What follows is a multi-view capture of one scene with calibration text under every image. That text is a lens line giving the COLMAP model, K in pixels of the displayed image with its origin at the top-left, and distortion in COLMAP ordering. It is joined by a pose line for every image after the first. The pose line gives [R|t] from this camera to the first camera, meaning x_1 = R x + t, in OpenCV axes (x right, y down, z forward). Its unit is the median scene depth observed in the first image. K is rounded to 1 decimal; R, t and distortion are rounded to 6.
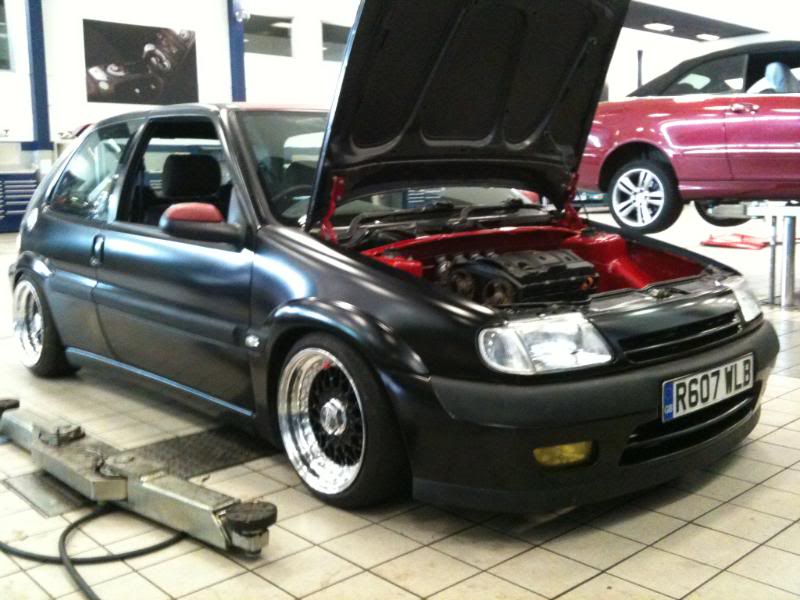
lens RADIAL K [[851.3, 0, 398.2], [0, 851.3, 301.1], [0, 0, 1]] dist [-0.003405, 0.000000]
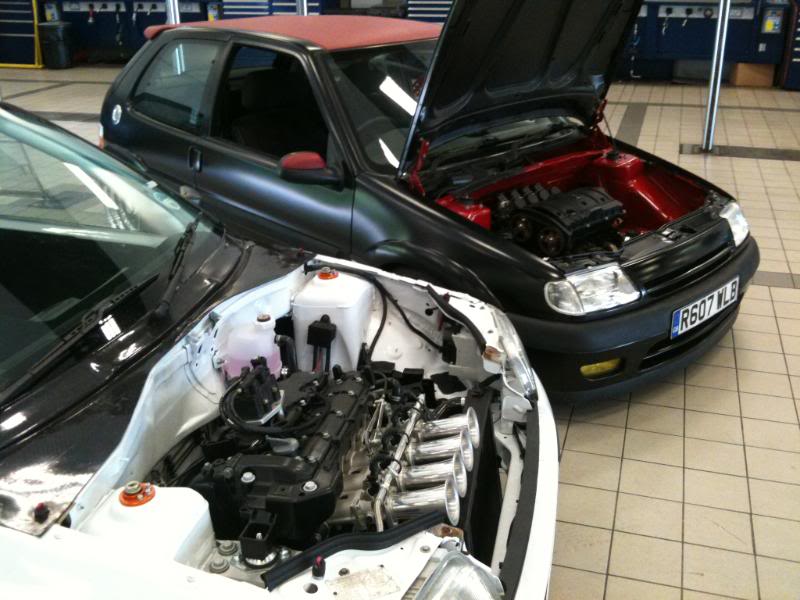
lens RADIAL K [[851.3, 0, 399.3], [0, 851.3, 304.5], [0, 0, 1]] dist [-0.003405, 0.000000]
pose [[0.999673, -0.009632, 0.023669, -0.149345], [0.003416, 0.968301, 0.249764, -0.237679], [-0.025324, -0.249601, 0.968017, -0.289197]]
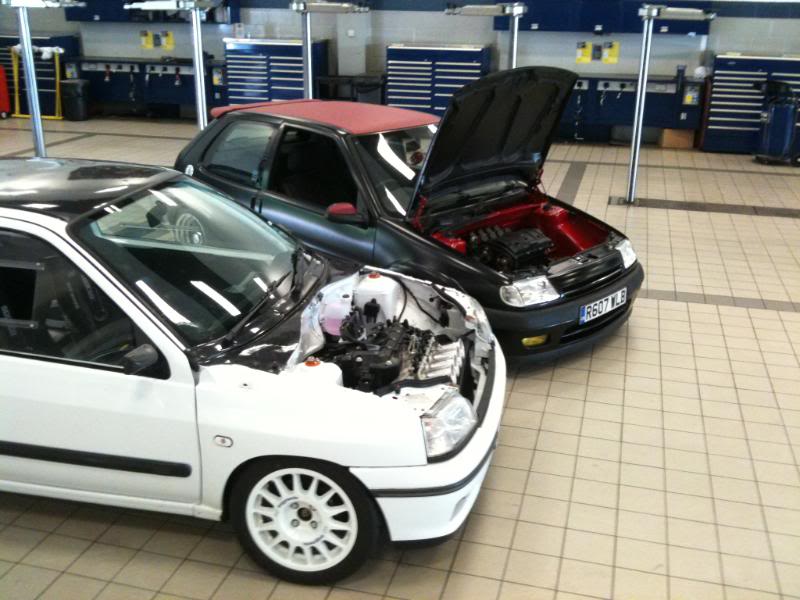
lens RADIAL K [[851.3, 0, 401.3], [0, 851.3, 295.6], [0, 0, 1]] dist [-0.003405, 0.000000]
pose [[0.997537, 0.000609, 0.070137, -0.273493], [-0.014075, 0.981359, 0.191668, -0.313508], [-0.068713, -0.192183, 0.978951, -0.998621]]
